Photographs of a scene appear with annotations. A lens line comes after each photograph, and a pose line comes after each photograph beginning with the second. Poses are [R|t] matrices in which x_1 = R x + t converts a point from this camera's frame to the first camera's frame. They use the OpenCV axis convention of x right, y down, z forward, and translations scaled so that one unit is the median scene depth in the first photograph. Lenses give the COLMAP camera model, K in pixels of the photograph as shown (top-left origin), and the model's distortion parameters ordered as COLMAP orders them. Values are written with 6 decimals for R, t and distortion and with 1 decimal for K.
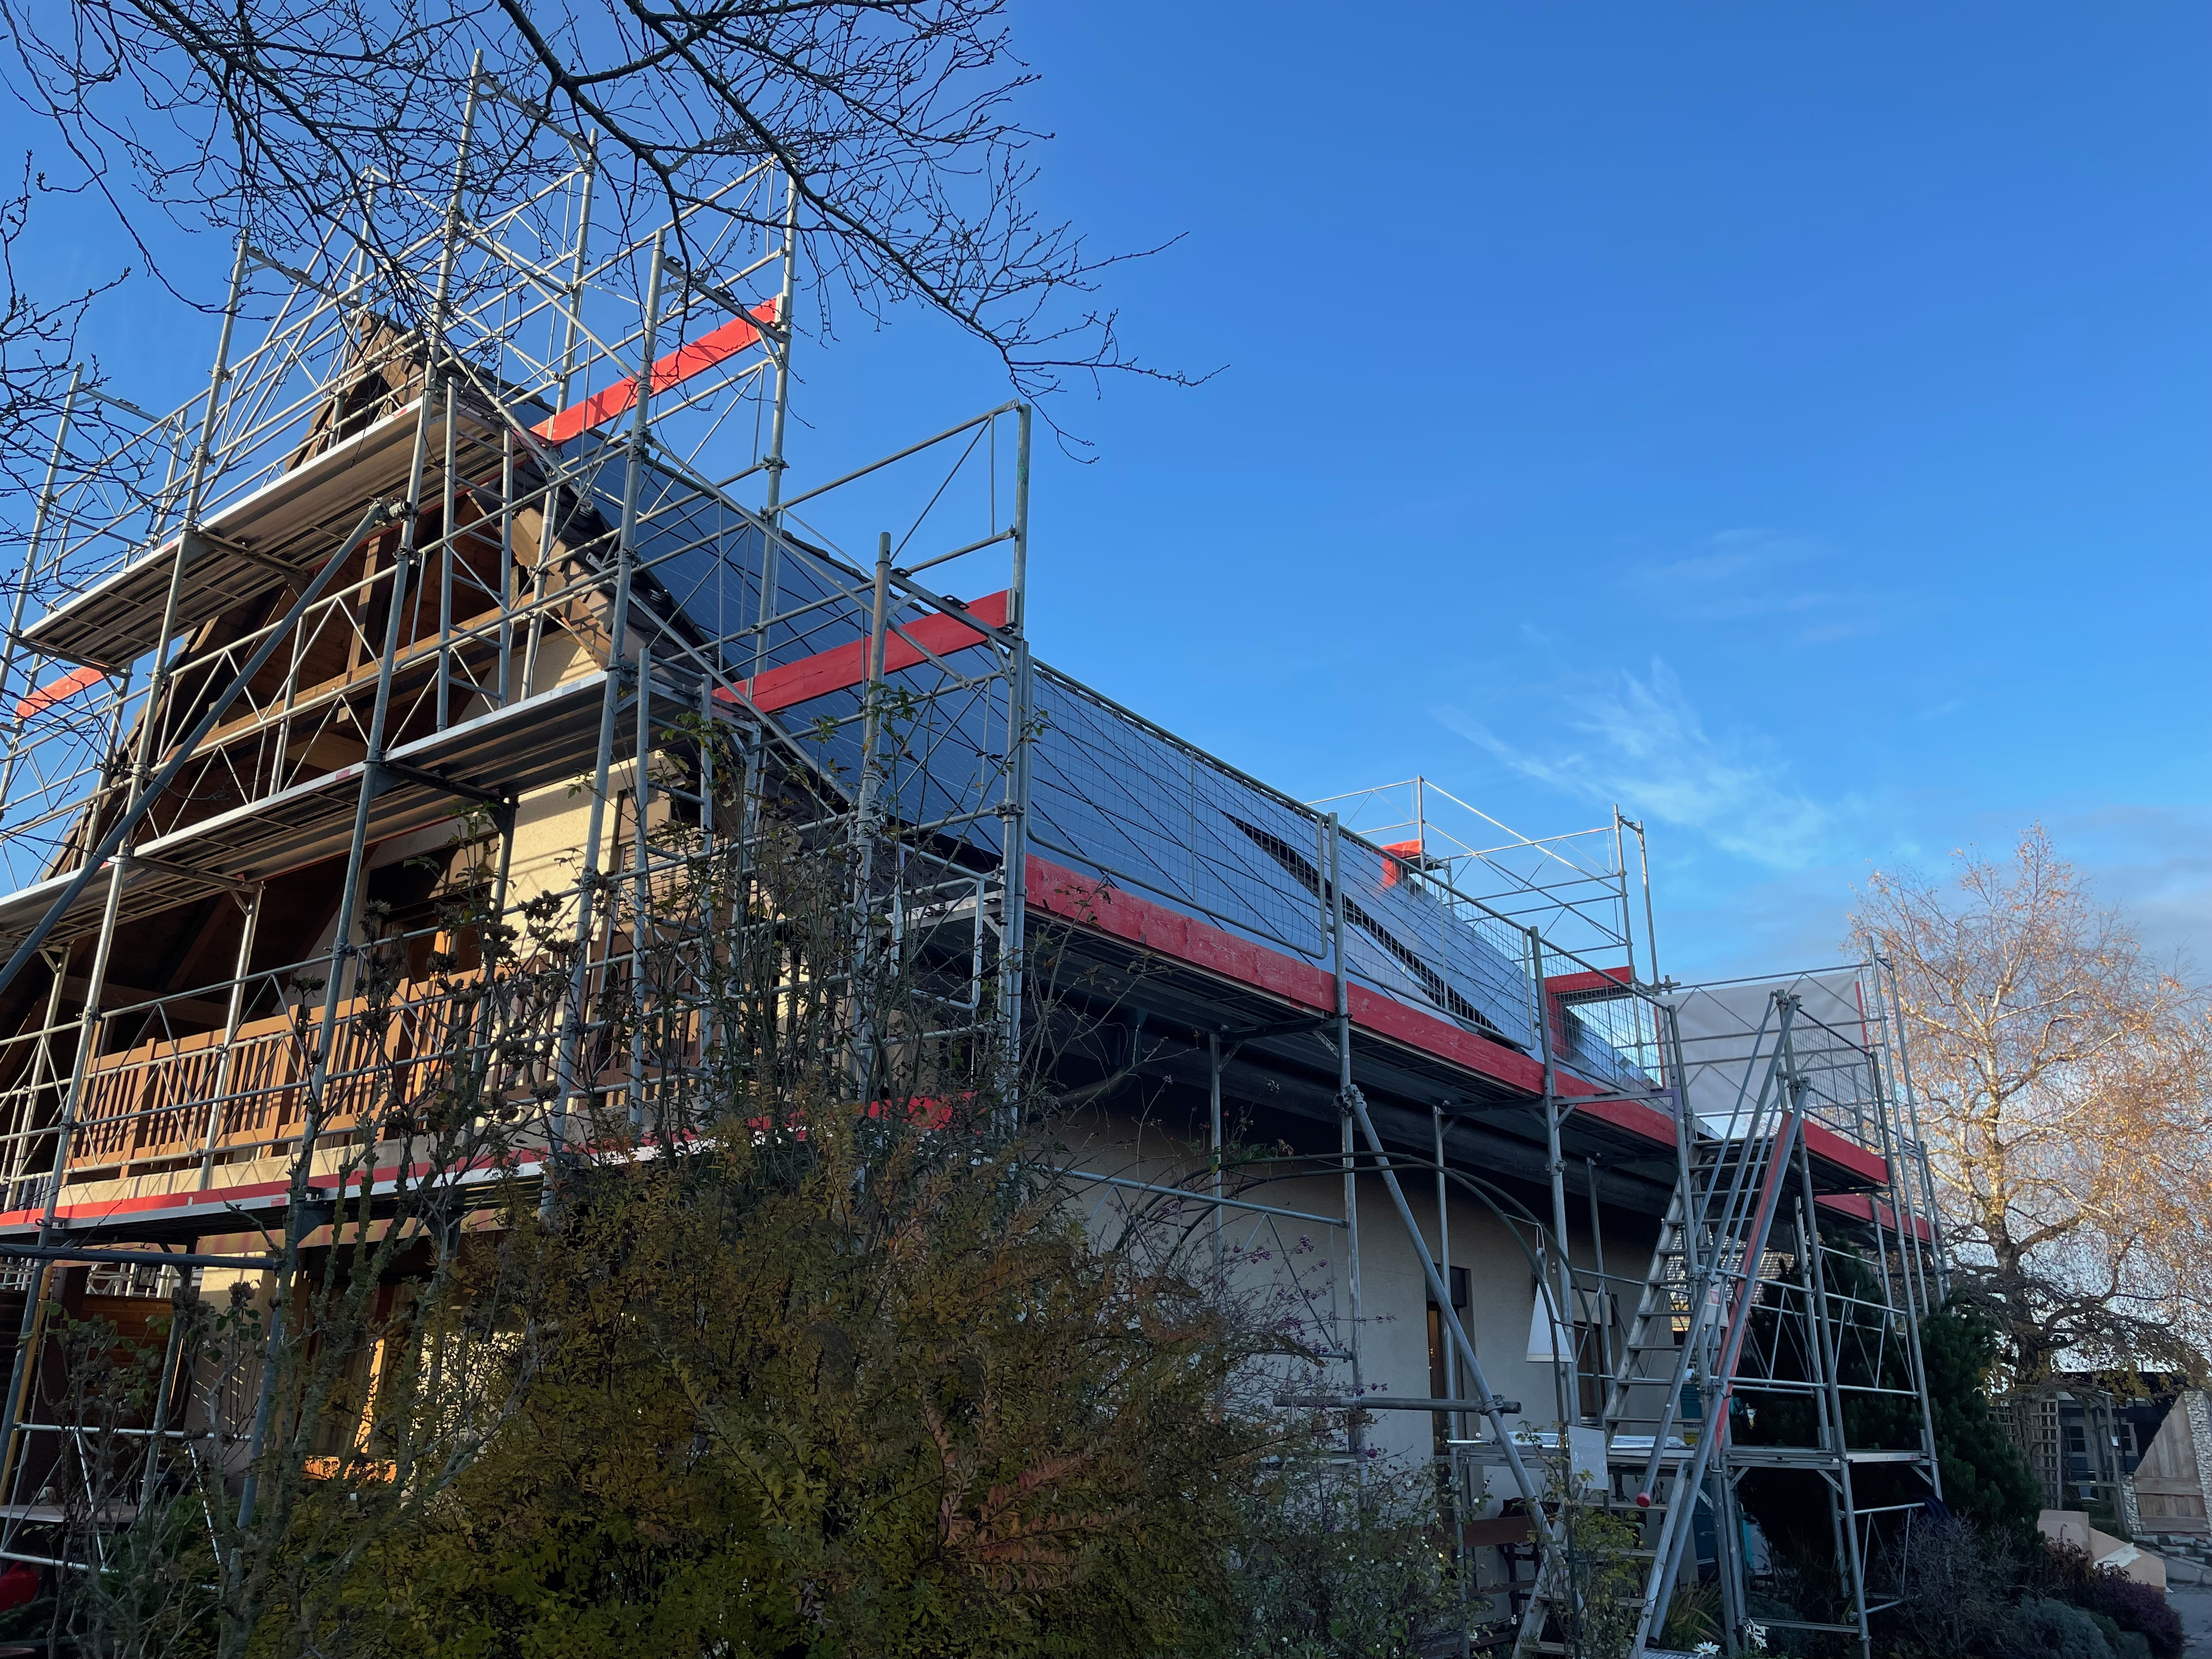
lens RADIAL K [[1660.7, 0, 1106.0], [0, 1660.7, 829.5], [0, 0, 1]] dist [0.117418, -0.181875]
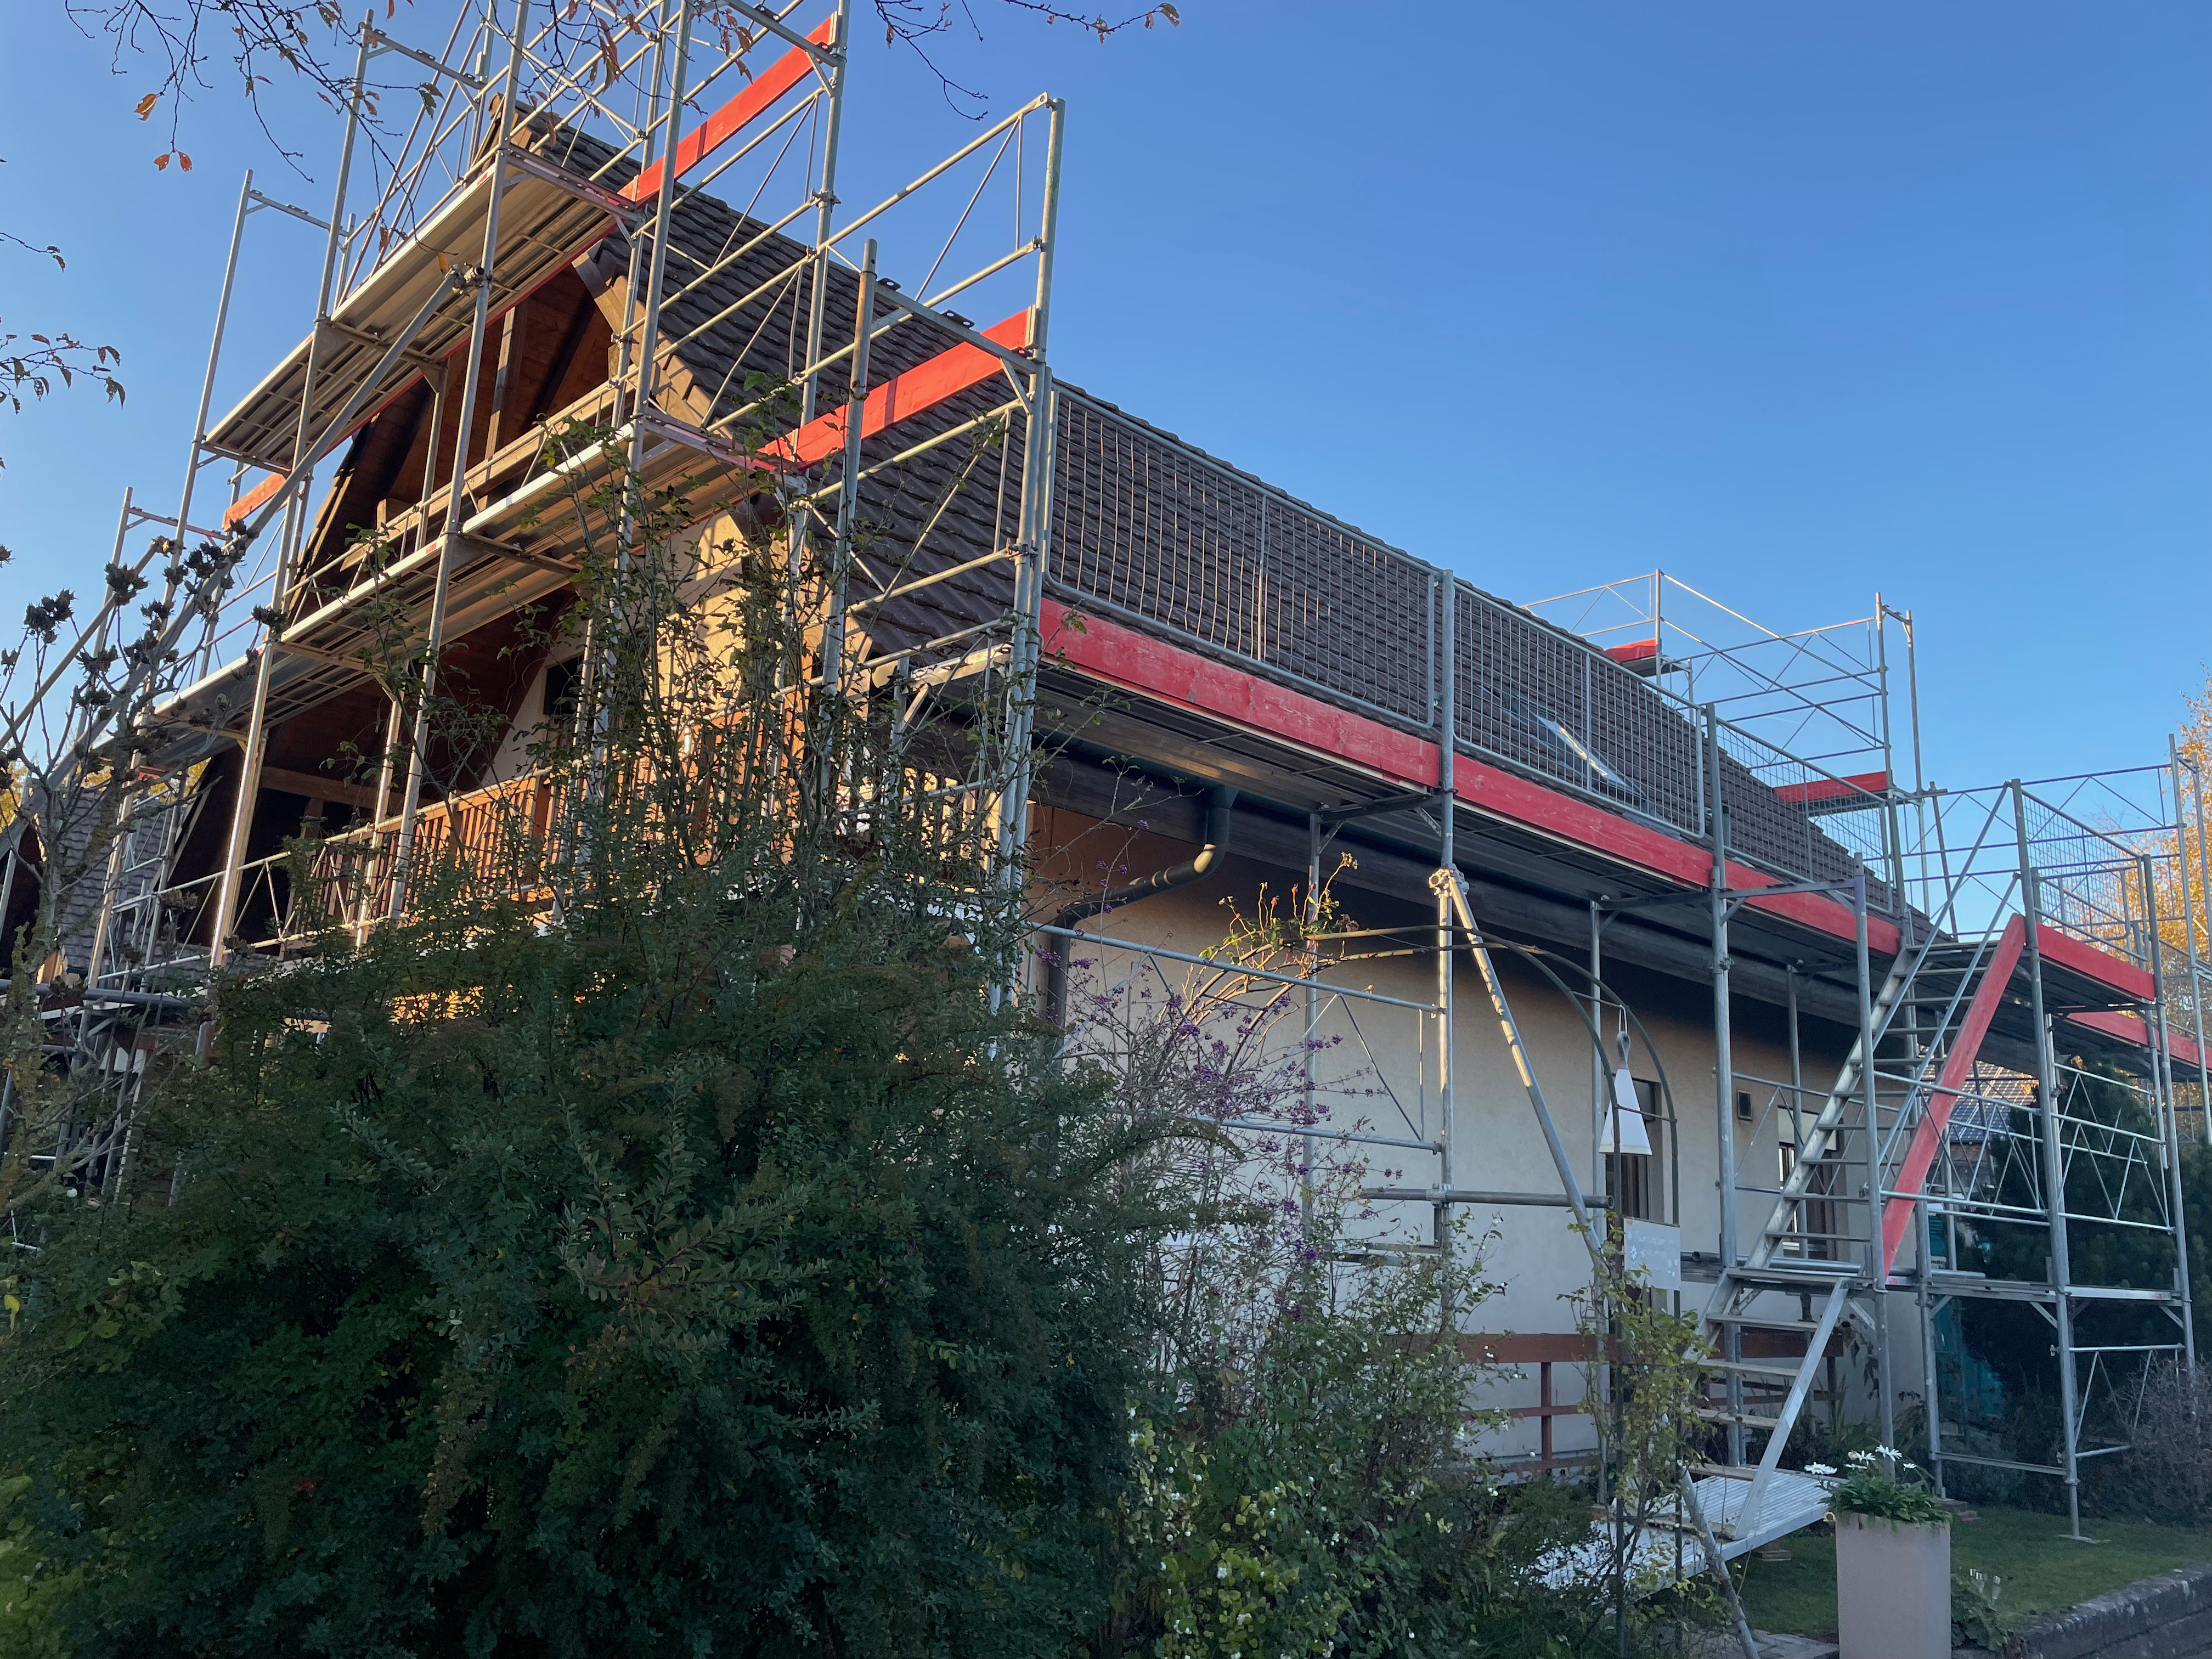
lens RADIAL K [[1638.3, 0, 1106.0], [0, 1638.3, 829.5], [0, 0, 1]] dist [0.154264, -0.229492]
pose [[0.984854, 0.003137, -0.173359, 0.089025], [0.013792, 0.995251, 0.096362, 0.033118], [0.172838, -0.097293, 0.980133, 0.056814]]
